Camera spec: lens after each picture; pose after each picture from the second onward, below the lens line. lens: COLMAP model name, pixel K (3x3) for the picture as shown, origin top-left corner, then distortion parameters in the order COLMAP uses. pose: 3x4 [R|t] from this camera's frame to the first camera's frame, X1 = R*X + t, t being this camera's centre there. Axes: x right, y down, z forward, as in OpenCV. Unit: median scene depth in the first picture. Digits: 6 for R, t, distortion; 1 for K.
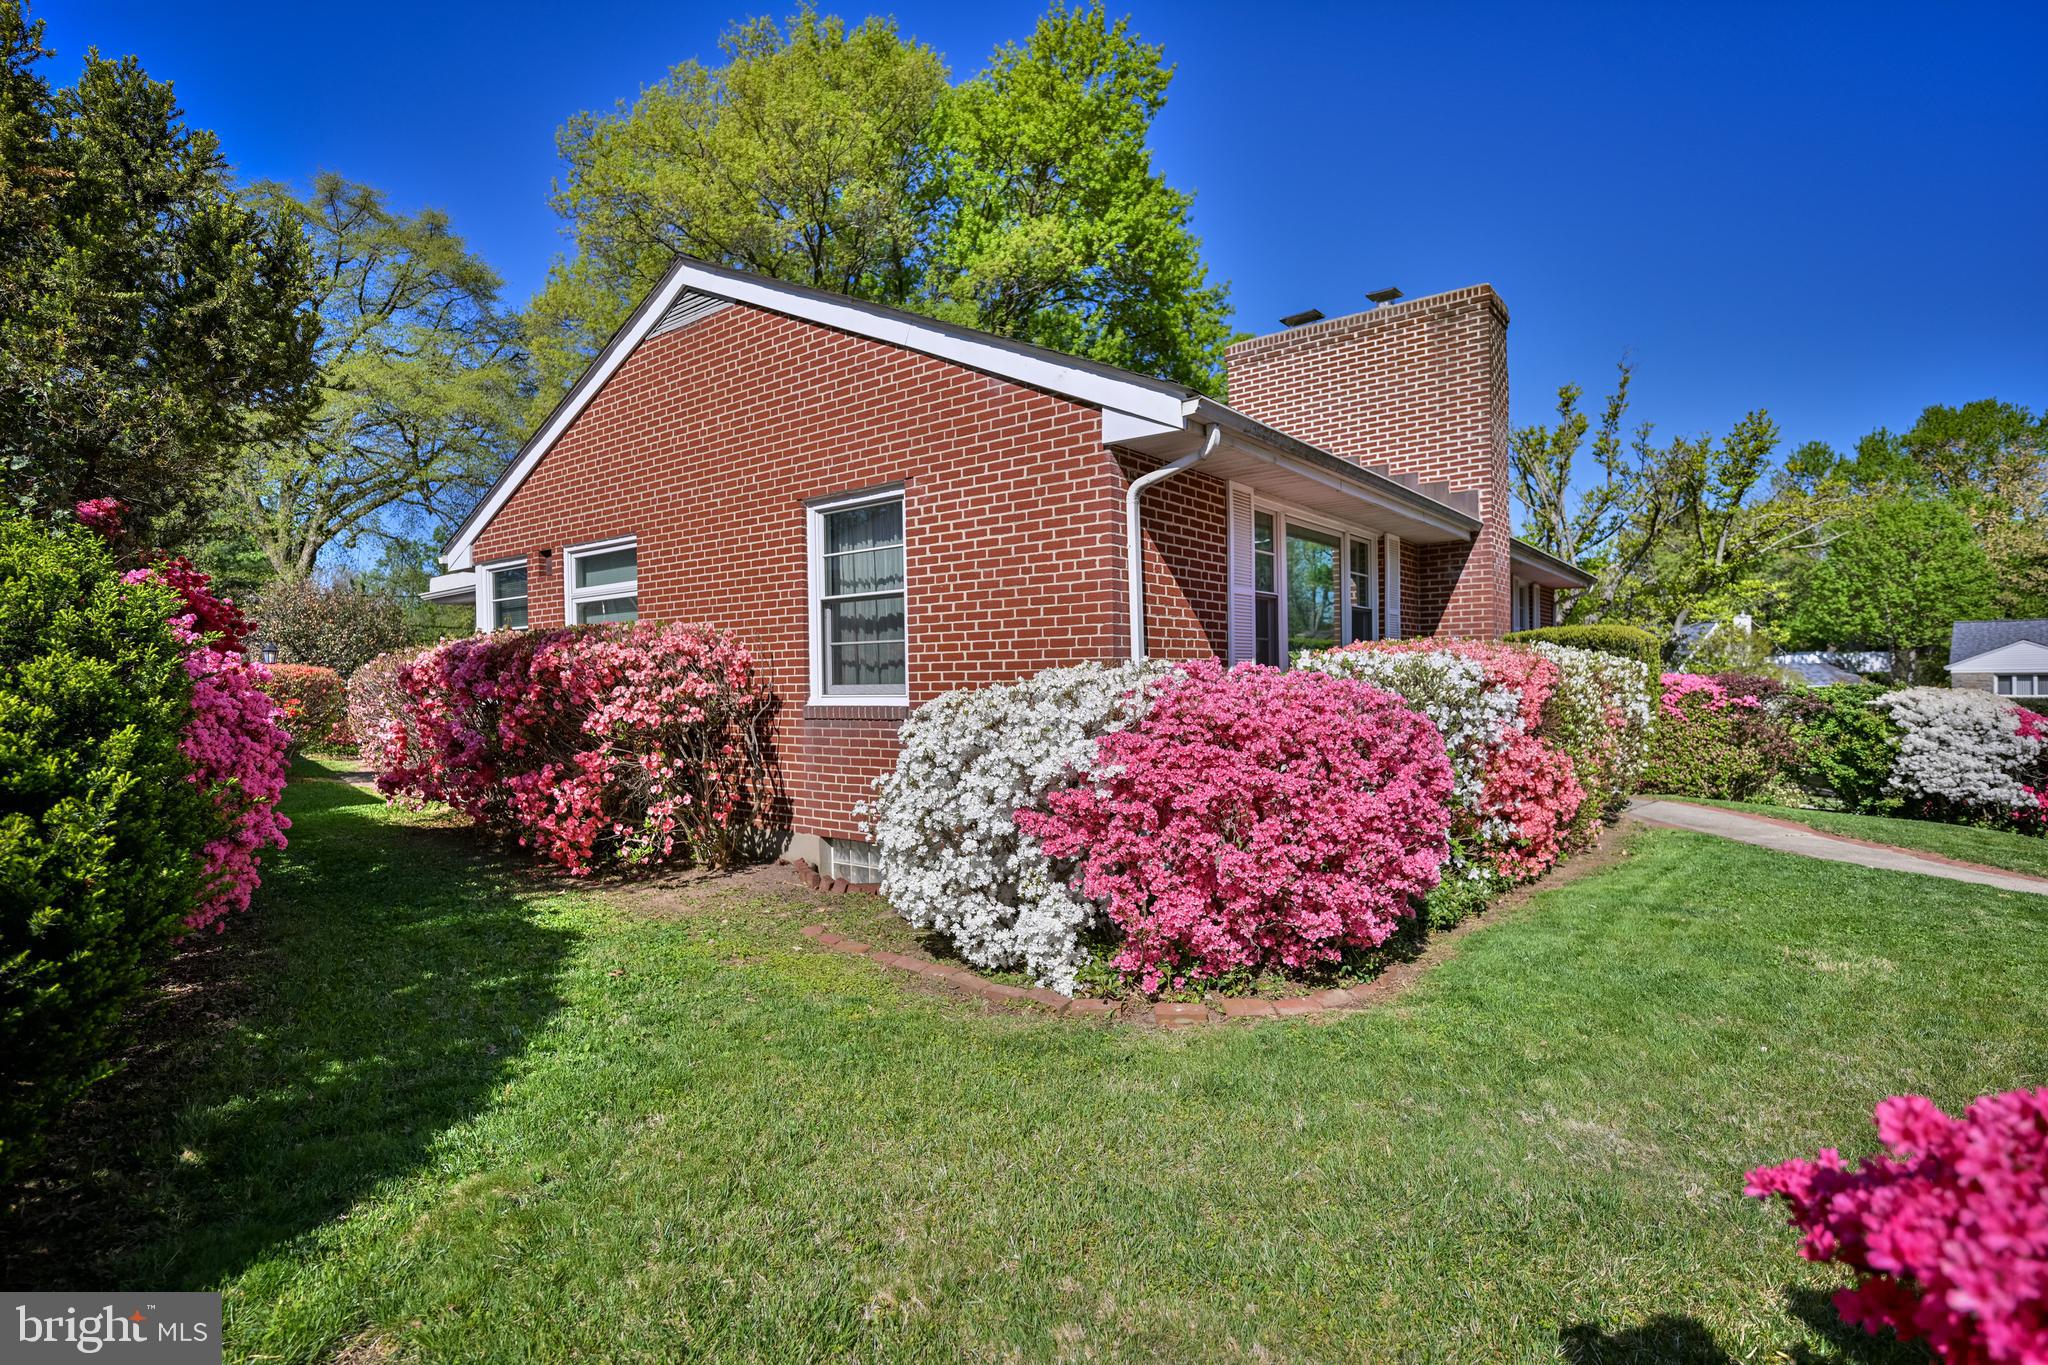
lens RADIAL K [[989.7, 0, 1016.0], [0, 989.7, 685.3], [0, 0, 1]] dist [-0.009345, 0.000488]
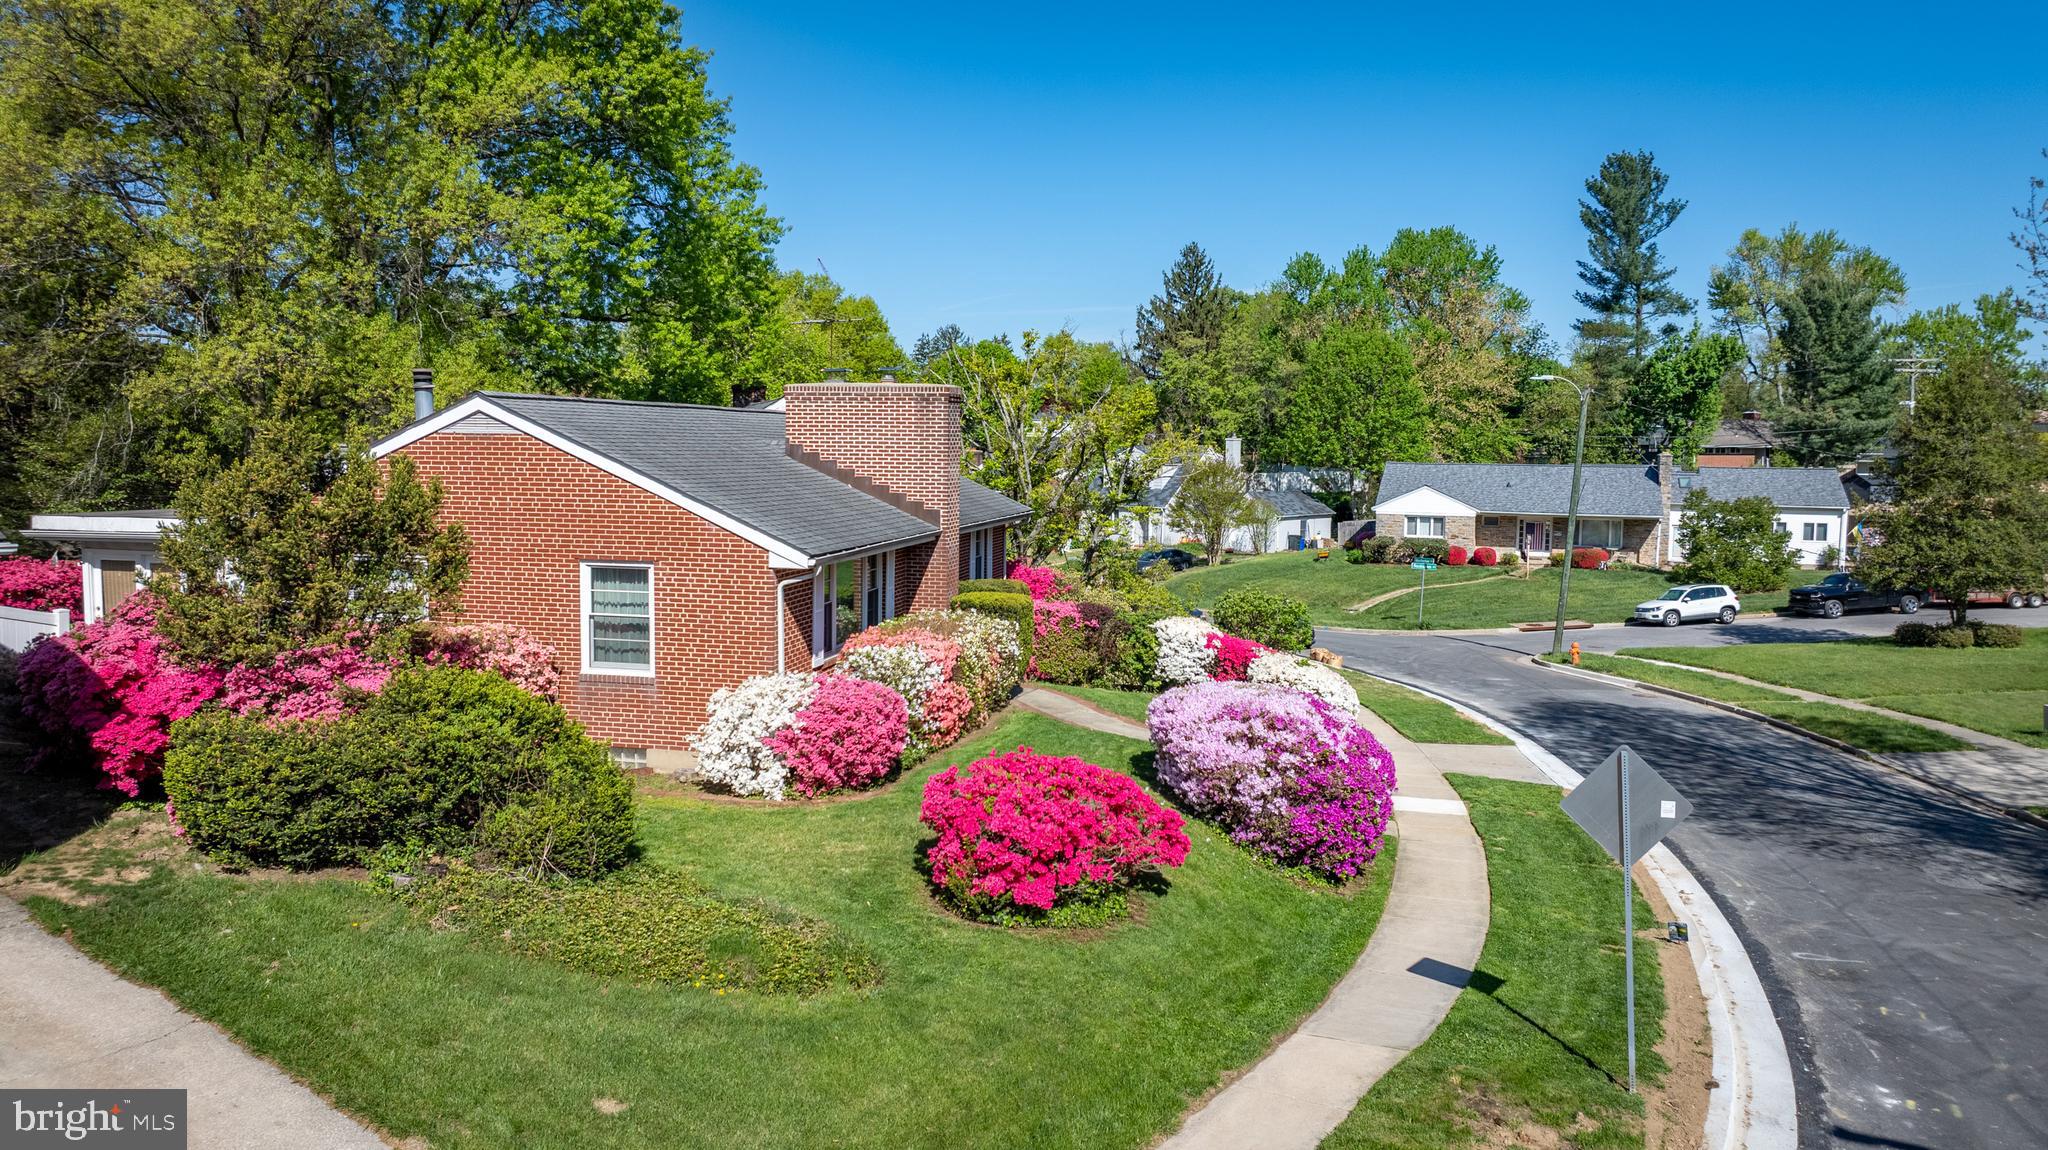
lens RADIAL K [[1454.2, 0, 1023.3], [0, 1454.2, 572.4], [0, 0, 1]] dist [-0.029906, -0.004207]
pose [[0.898410, -0.013051, 0.438965, -0.830075], [-0.023135, 0.996764, 0.076983, -0.493328], [-0.438549, -0.079318, 0.895200, -2.173692]]
